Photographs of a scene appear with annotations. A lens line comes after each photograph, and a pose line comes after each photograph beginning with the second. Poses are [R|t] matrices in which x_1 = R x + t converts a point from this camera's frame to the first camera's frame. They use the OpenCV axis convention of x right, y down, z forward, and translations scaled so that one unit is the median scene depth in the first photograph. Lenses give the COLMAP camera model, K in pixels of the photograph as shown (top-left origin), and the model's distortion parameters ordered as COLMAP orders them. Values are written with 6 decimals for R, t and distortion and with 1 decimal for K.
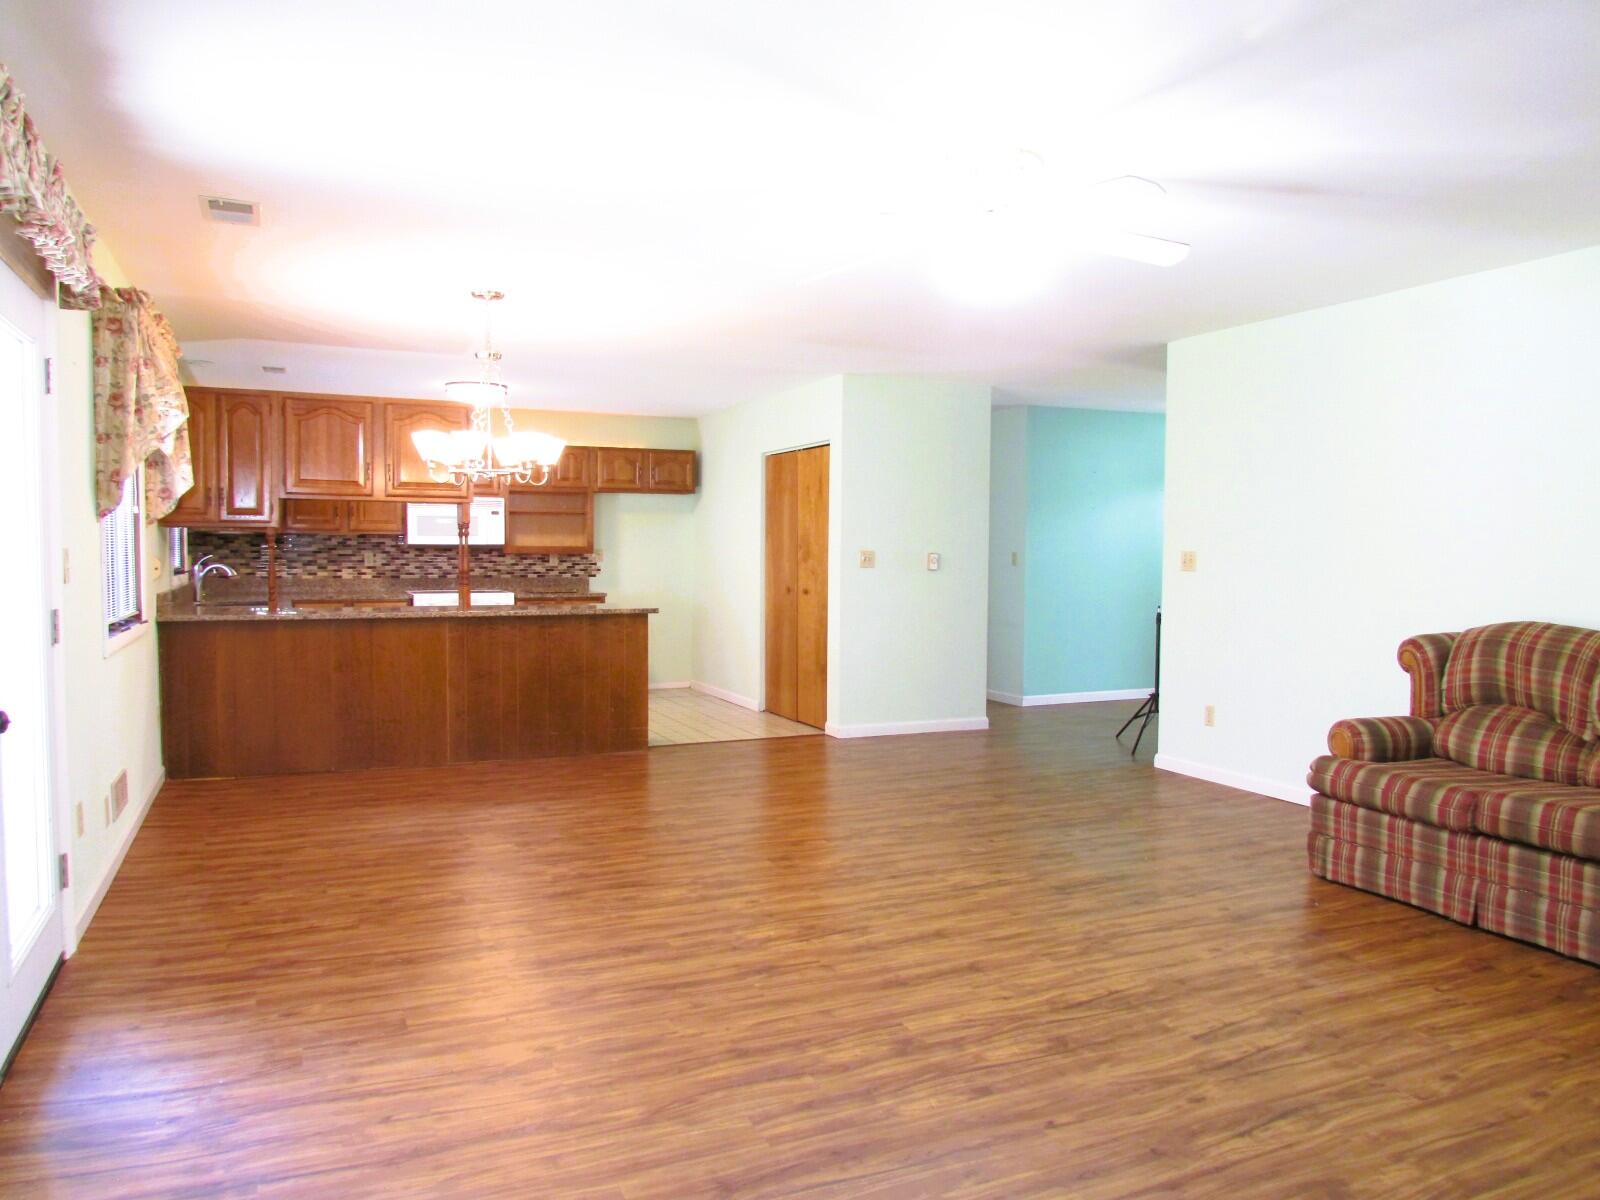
lens RADIAL K [[1135.0, 0, 797.9], [0, 1135.0, 606.8], [0, 0, 1]] dist [-0.034282, 0.010617]
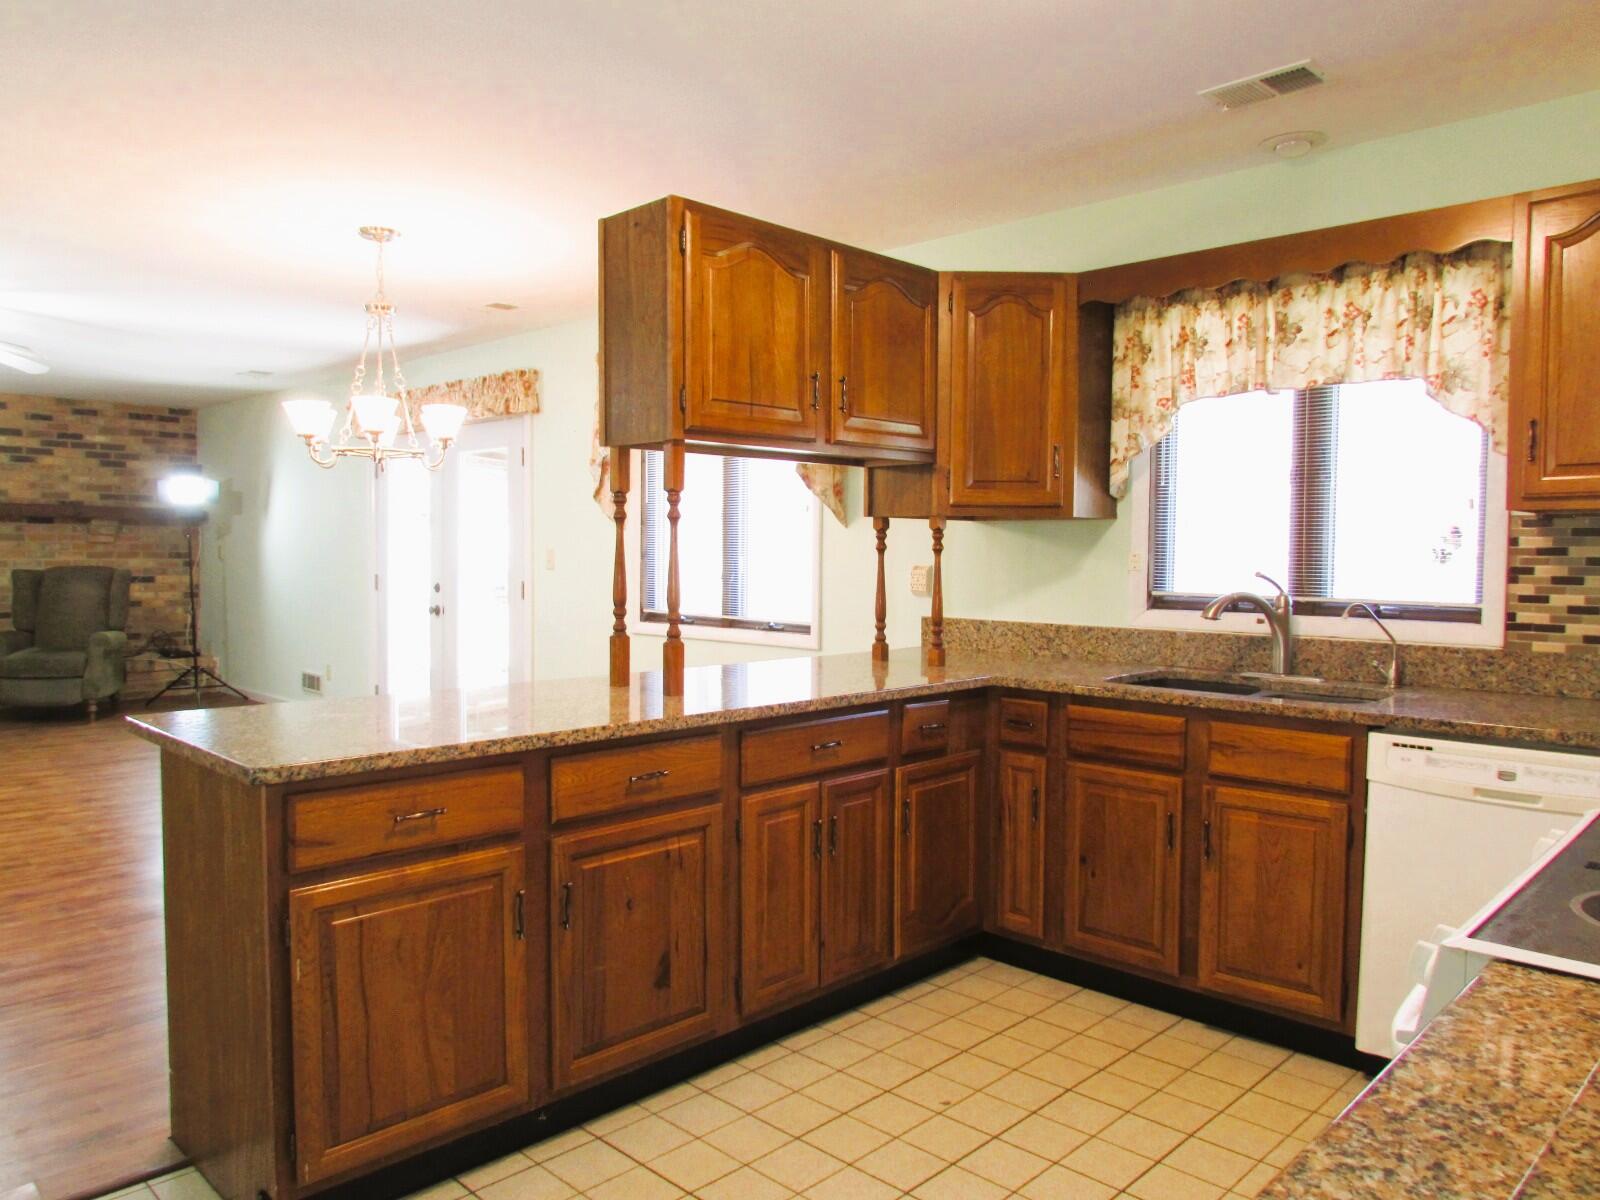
lens RADIAL K [[1135.0, 0, 797.9], [0, 1135.0, 606.8], [0, 0, 1]] dist [-0.034282, 0.010617]
pose [[-0.929438, 0.004841, -0.368946, -0.280028], [-0.032138, 0.995052, 0.094018, -0.105303], [0.367575, 0.099242, -0.924683, 2.076061]]
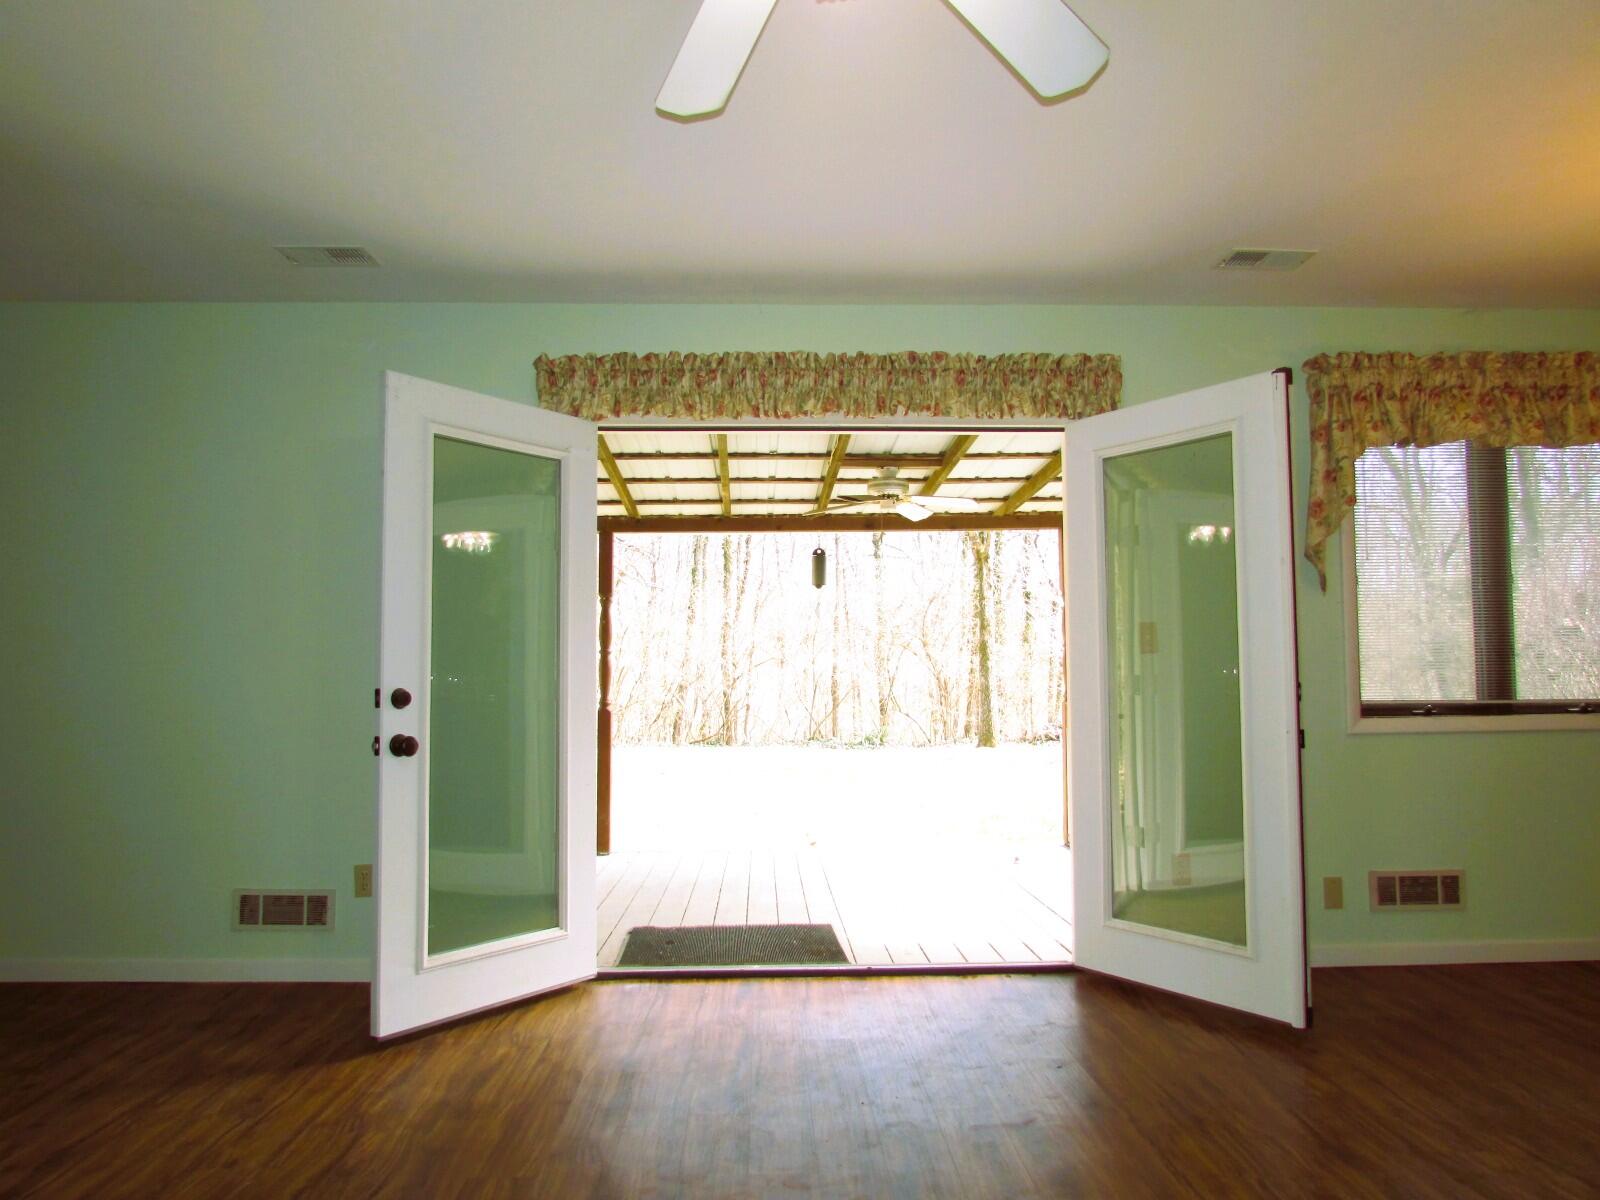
lens RADIAL K [[1135.0, 0, 797.9], [0, 1135.0, 606.8], [0, 0, 1]] dist [-0.034282, 0.010617]
pose [[-0.383199, -0.059185, -0.921768, 0.422126], [-0.040426, 0.998063, -0.047278, 0.000726], [0.922781, 0.019146, -0.384849, 0.845718]]
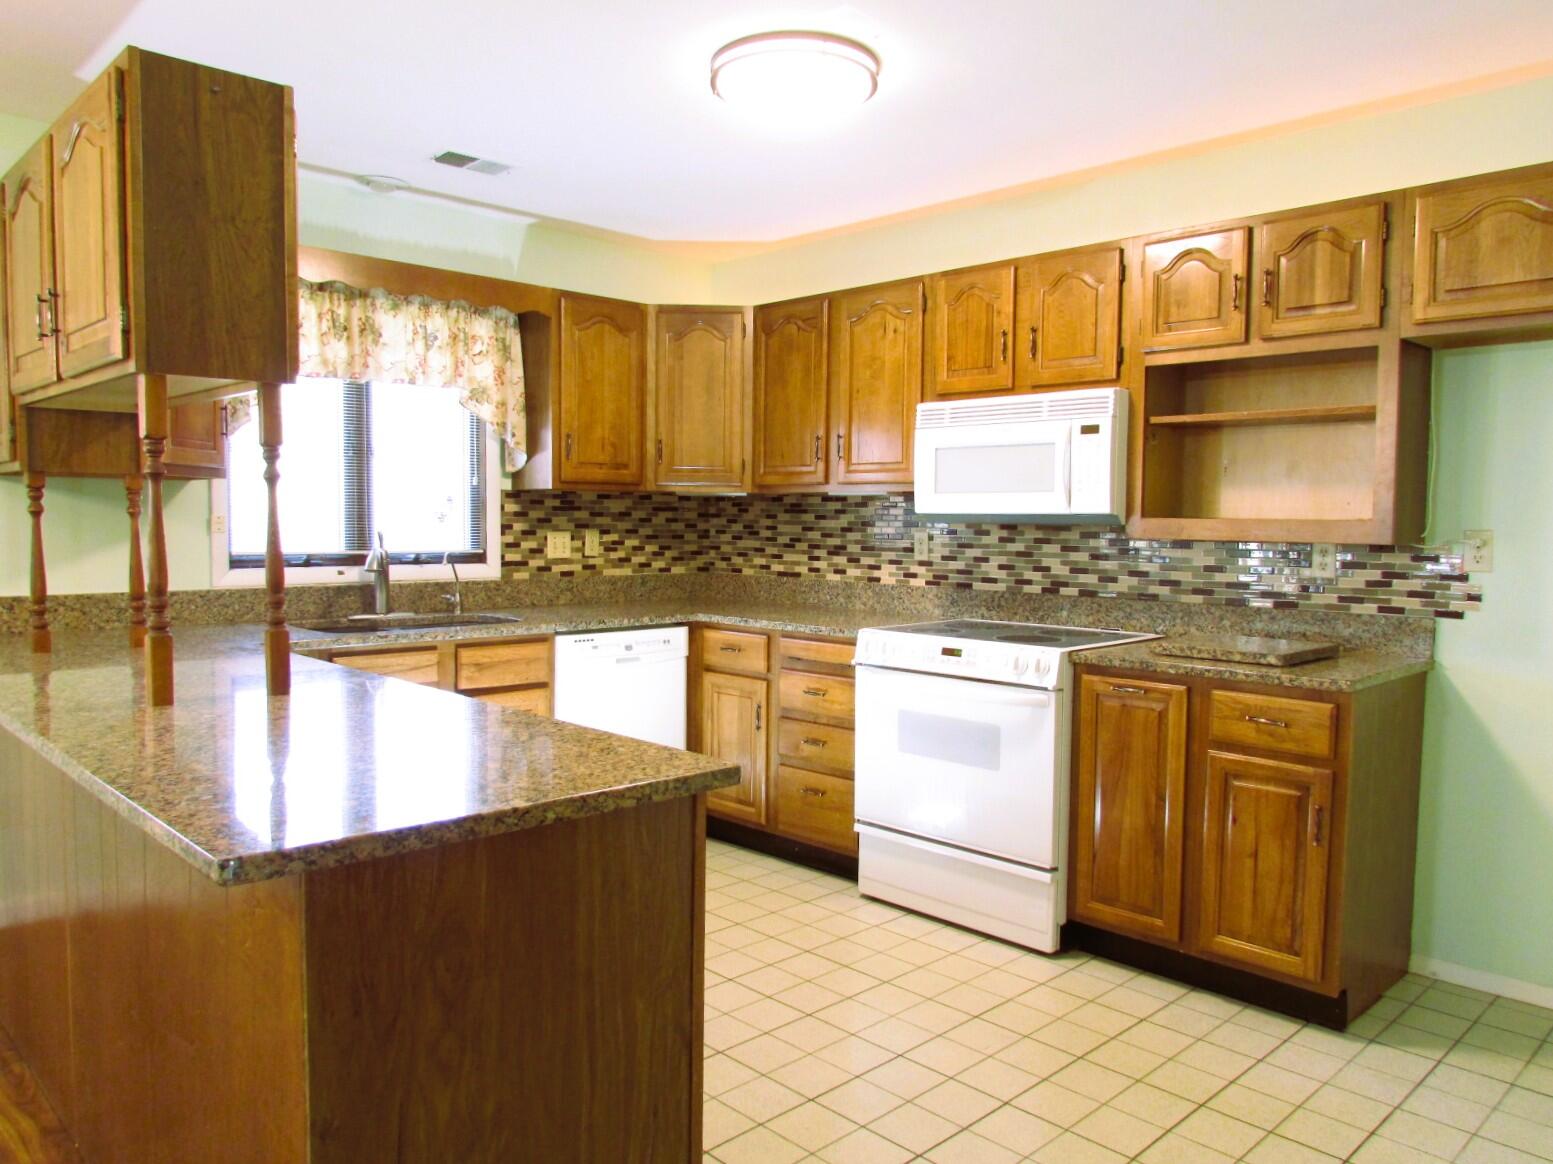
lens RADIAL K [[1137.1, 0, 776.5], [0, 1137.1, 582.0], [0, 0, 1]] dist [-0.034149, 0.004681]
pose [[0.341715, 0.050017, -0.938472, 0.099651], [-0.055957, 0.997894, 0.032809, -0.076793], [0.938136, 0.041302, 0.343794, 1.524353]]
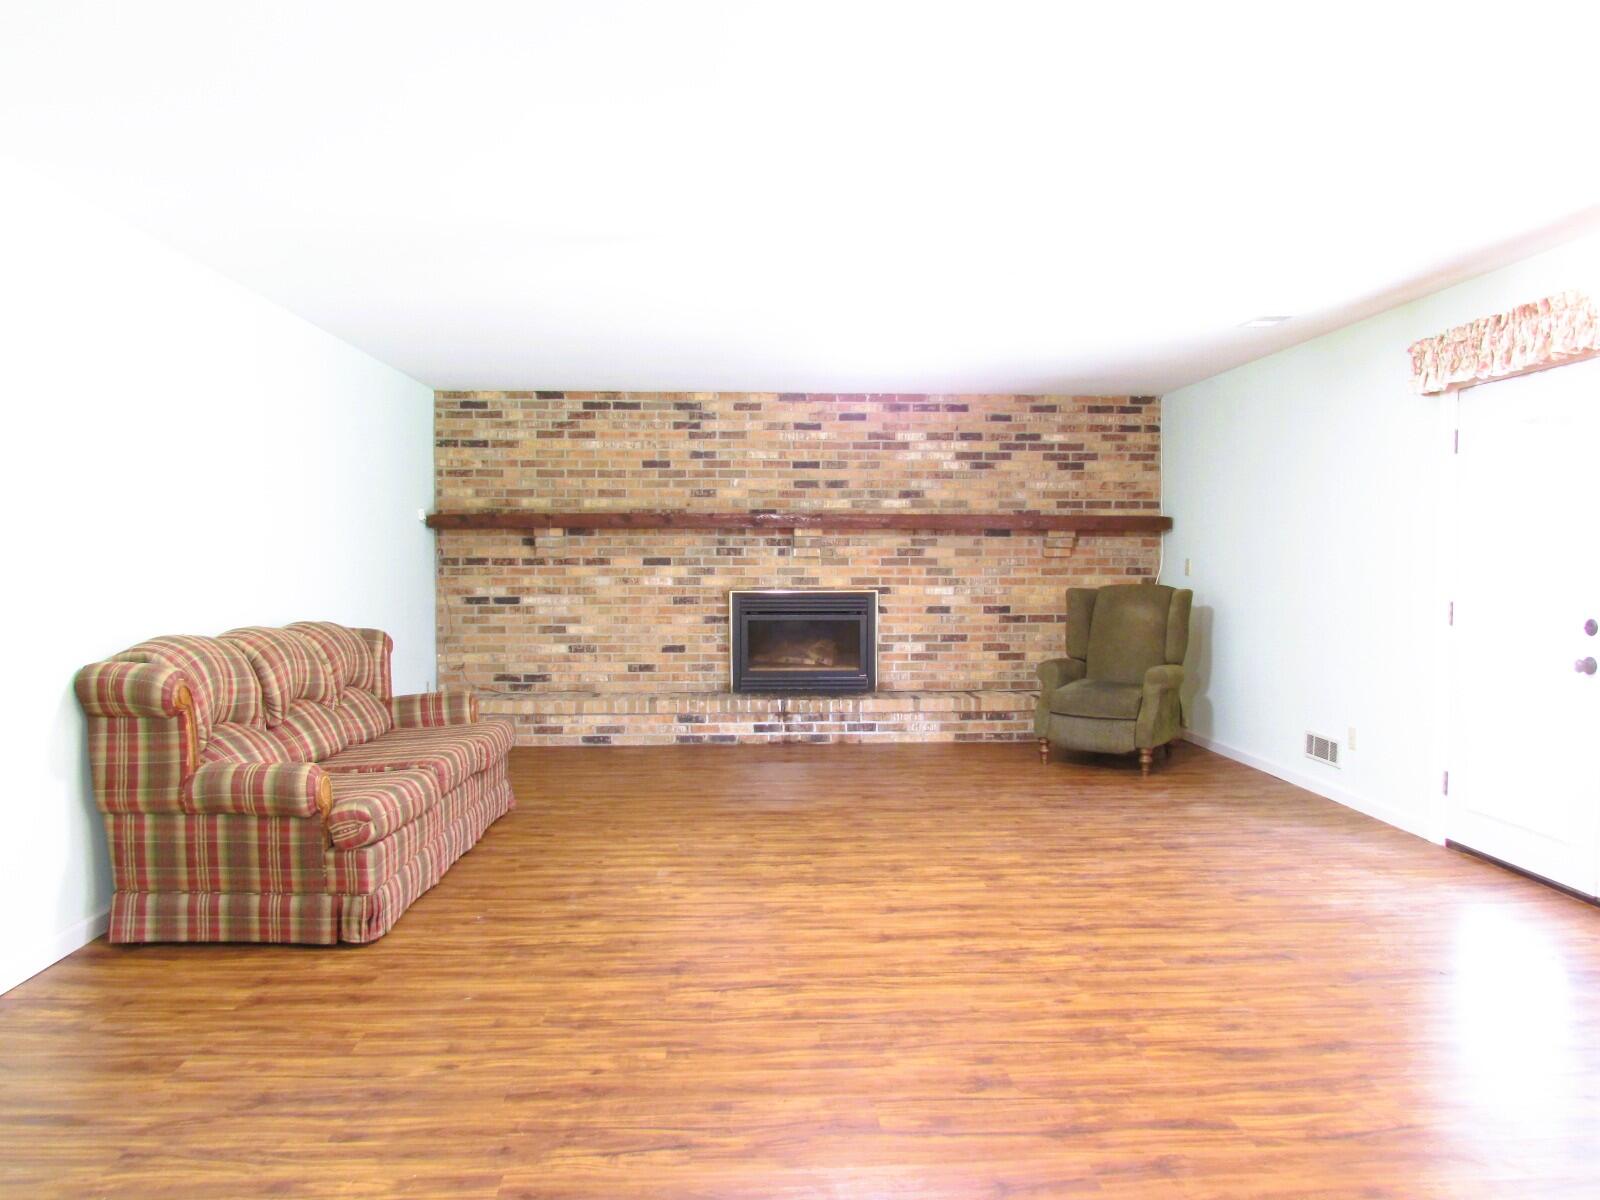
lens RADIAL K [[1135.0, 0, 797.9], [0, 1135.0, 606.8], [0, 0, 1]] dist [-0.034282, 0.010617]
pose [[-0.931708, -0.018216, 0.362750, -0.129641], [0.014990, 0.995962, 0.088514, -0.076143], [-0.362898, 0.087907, -0.927673, 1.545950]]
